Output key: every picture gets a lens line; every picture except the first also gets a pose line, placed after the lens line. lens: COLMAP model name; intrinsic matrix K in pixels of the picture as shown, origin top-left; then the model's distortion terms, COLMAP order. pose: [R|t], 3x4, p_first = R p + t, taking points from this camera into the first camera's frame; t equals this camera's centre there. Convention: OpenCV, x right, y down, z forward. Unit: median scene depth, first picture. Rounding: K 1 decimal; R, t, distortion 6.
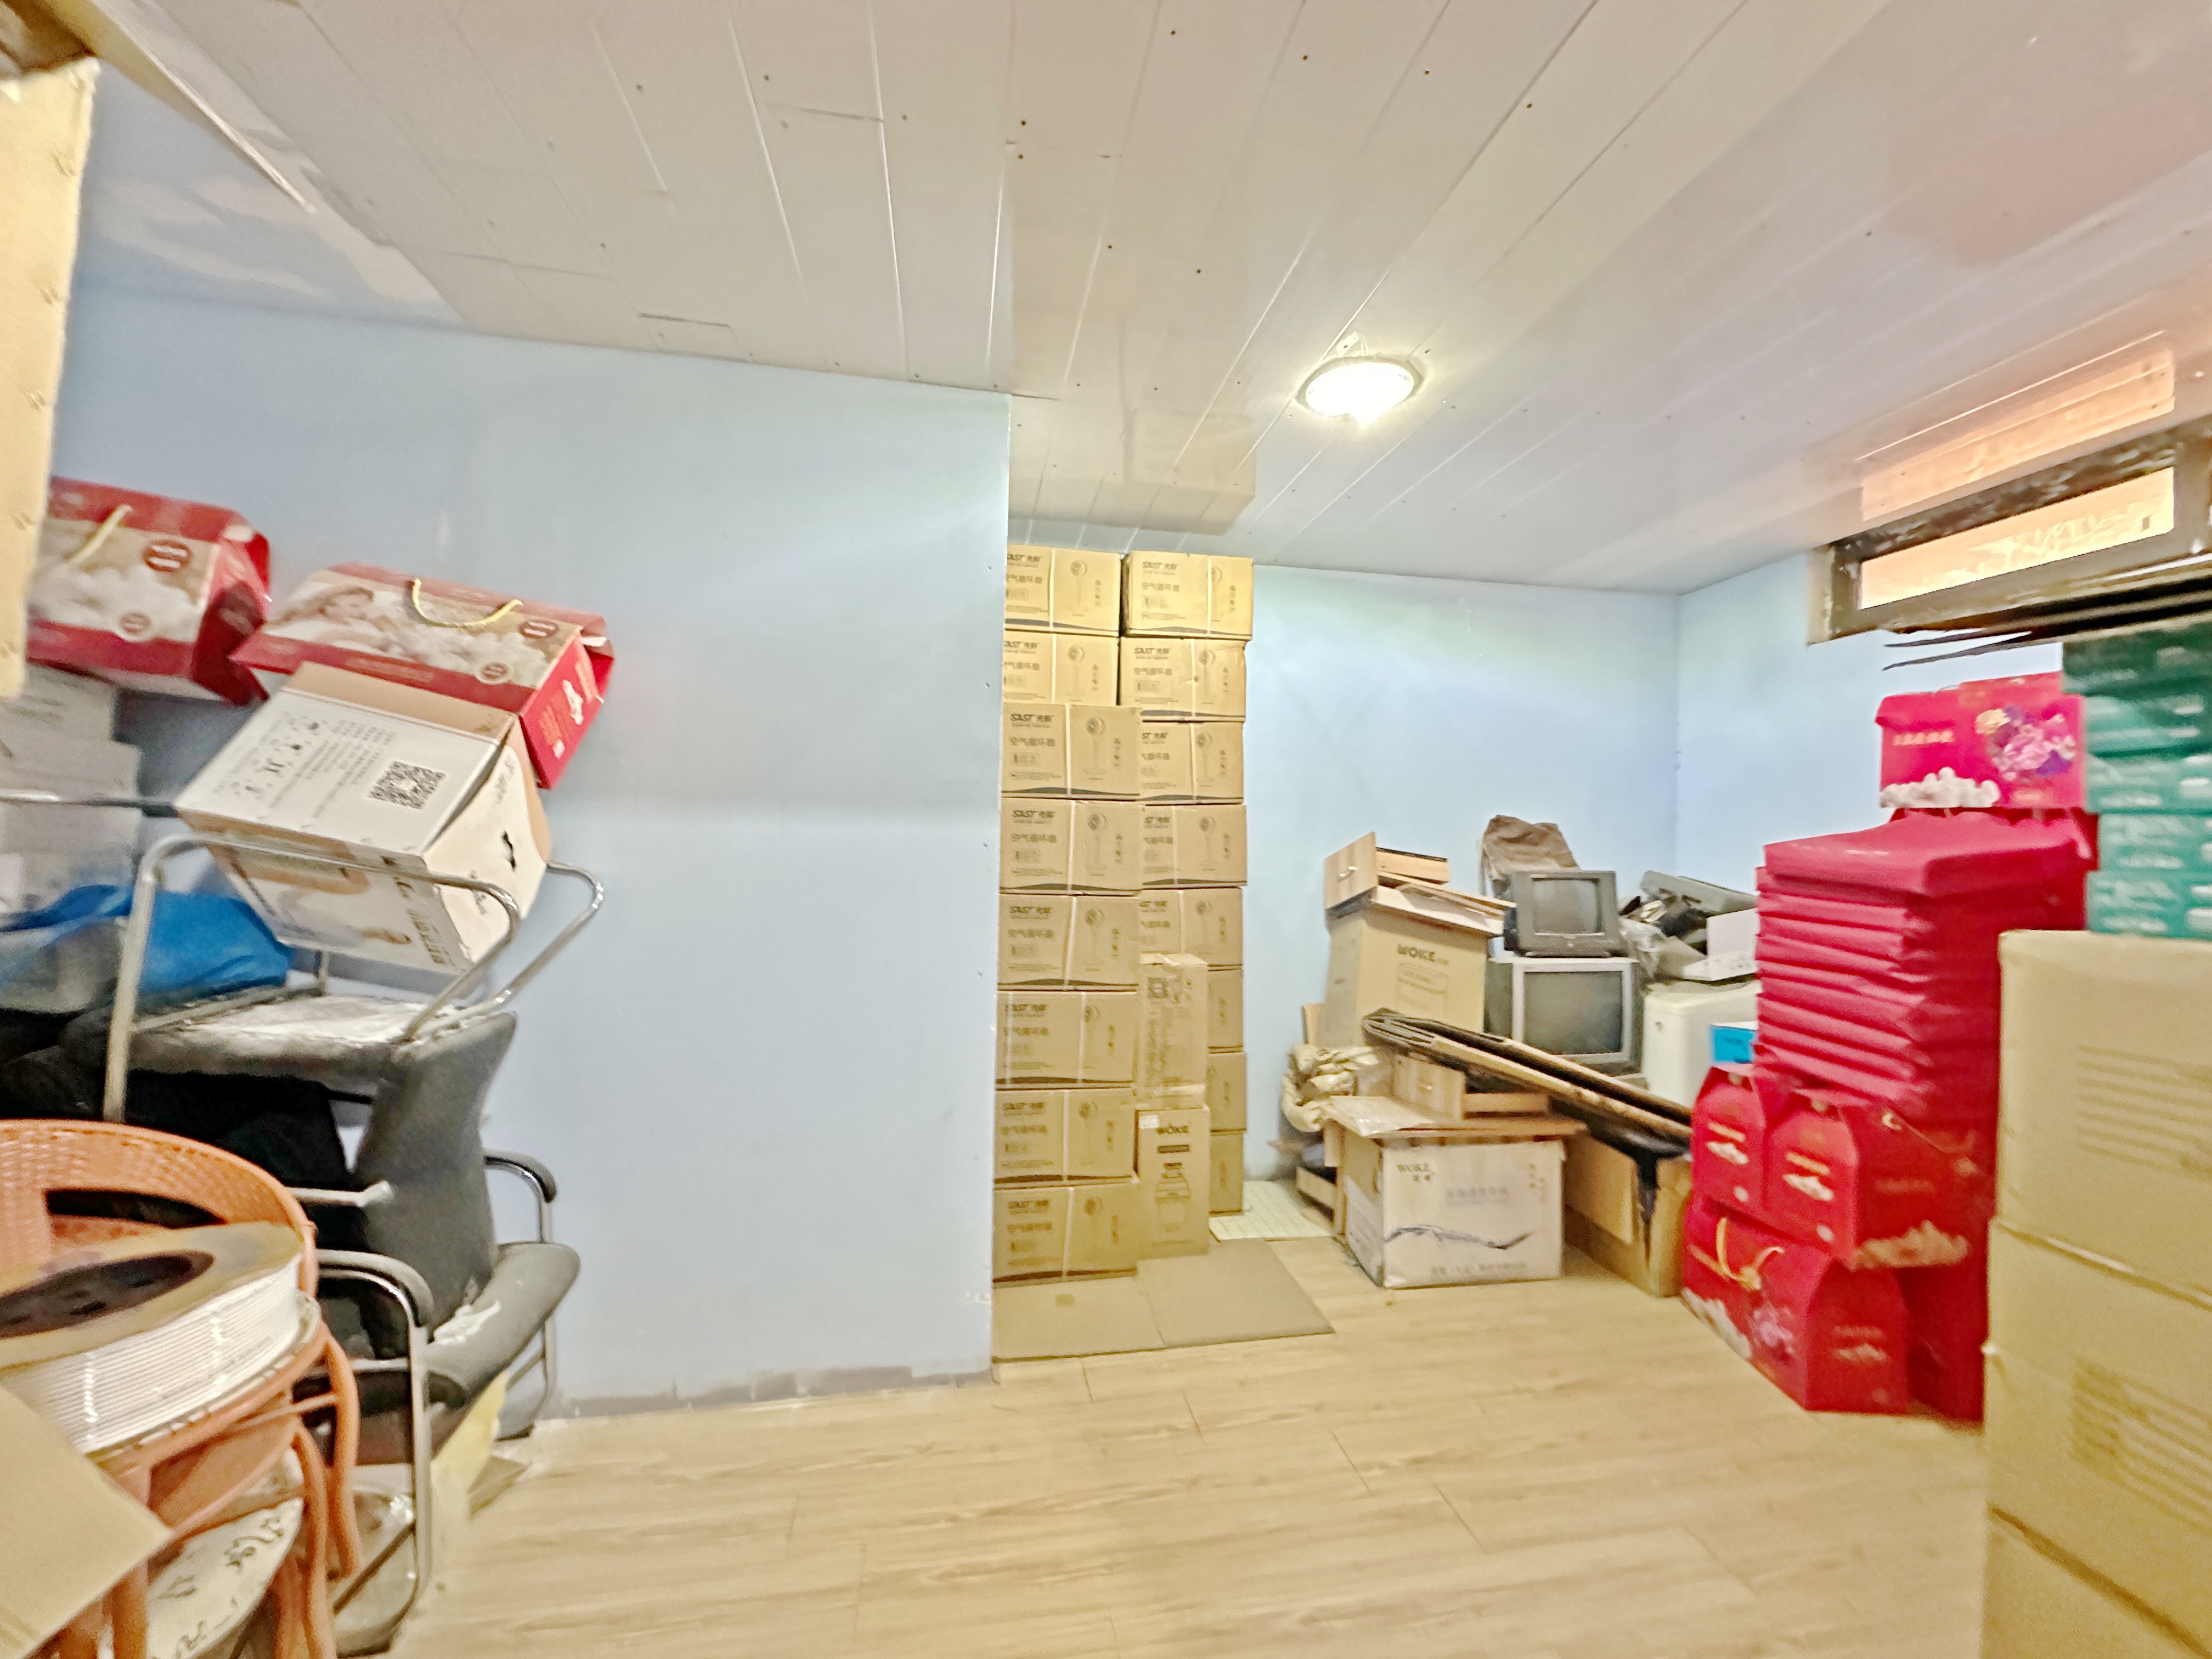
lens RADIAL K [[882.5, 0, 1108.7], [0, 882.5, 831.6], [0, 0, 1]] dist [-0.001146, 0.000263]
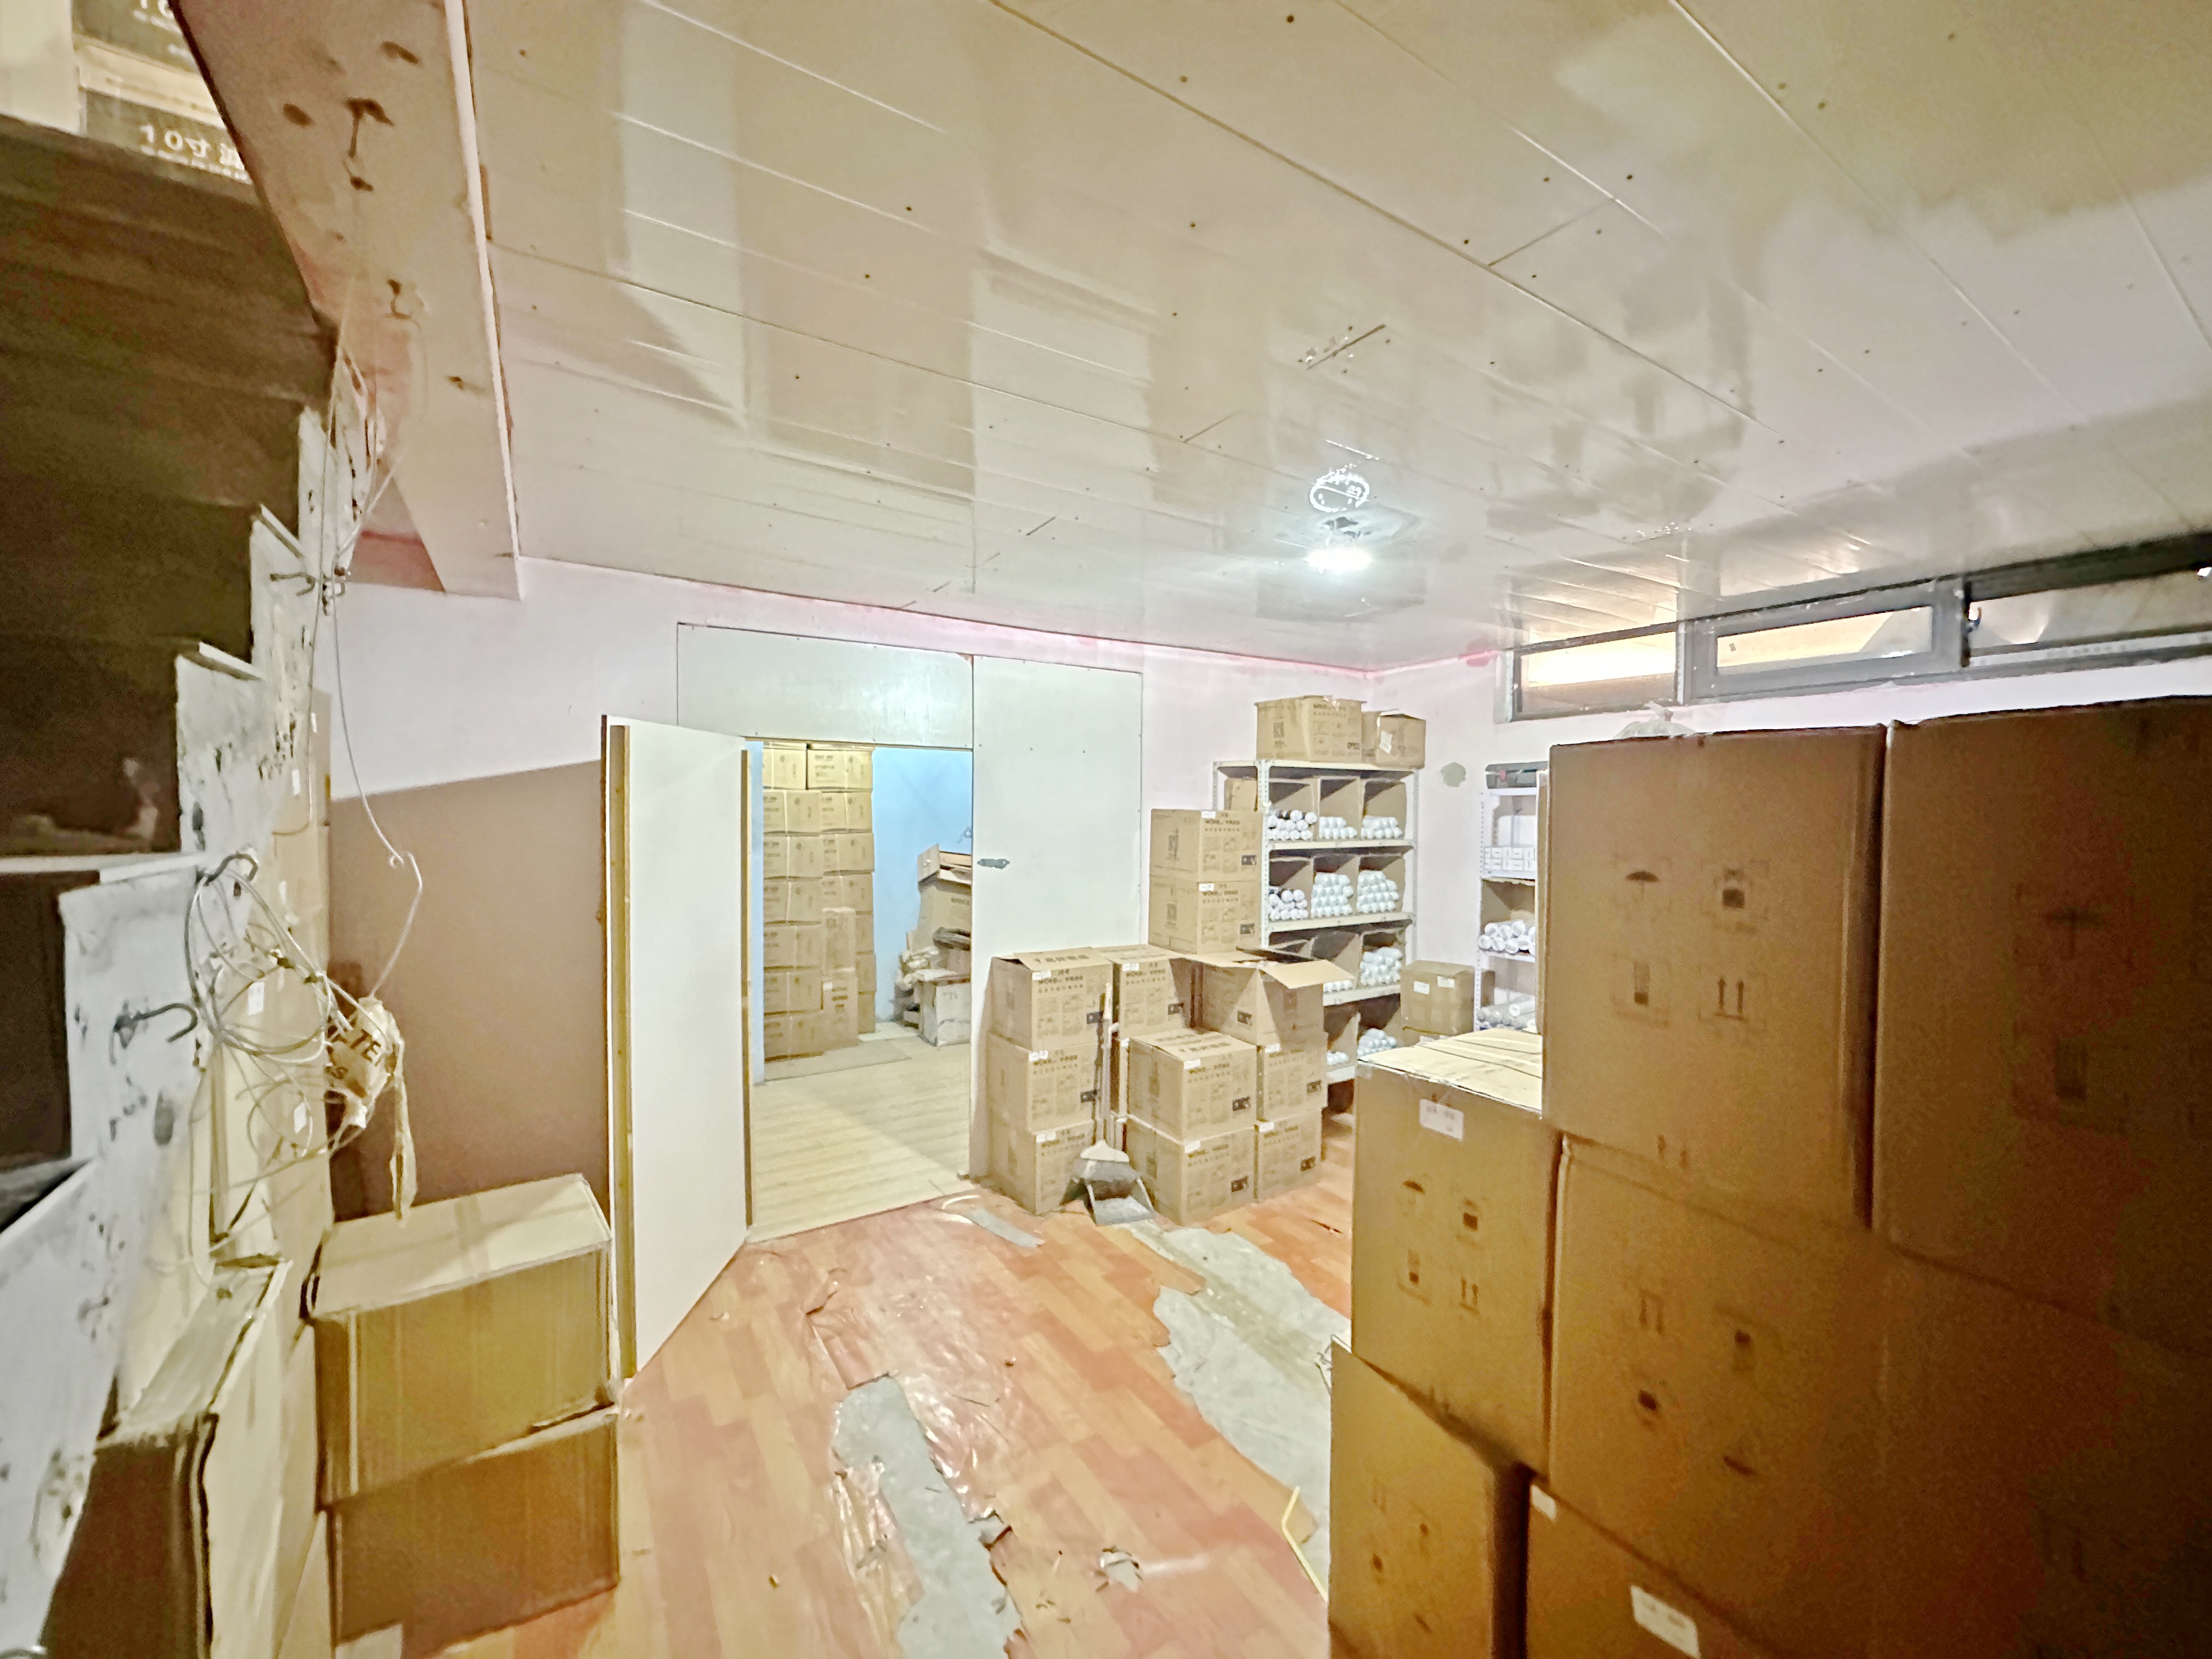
lens RADIAL K [[882.5, 0, 1117.0], [0, 882.5, 827.4], [0, 0, 1]] dist [-0.001146, 0.000263]
pose [[0.919000, -0.017489, 0.393870, -0.132148], [0.004703, 0.999431, 0.033403, -0.109400], [-0.394231, -0.028845, 0.918559, -1.111886]]
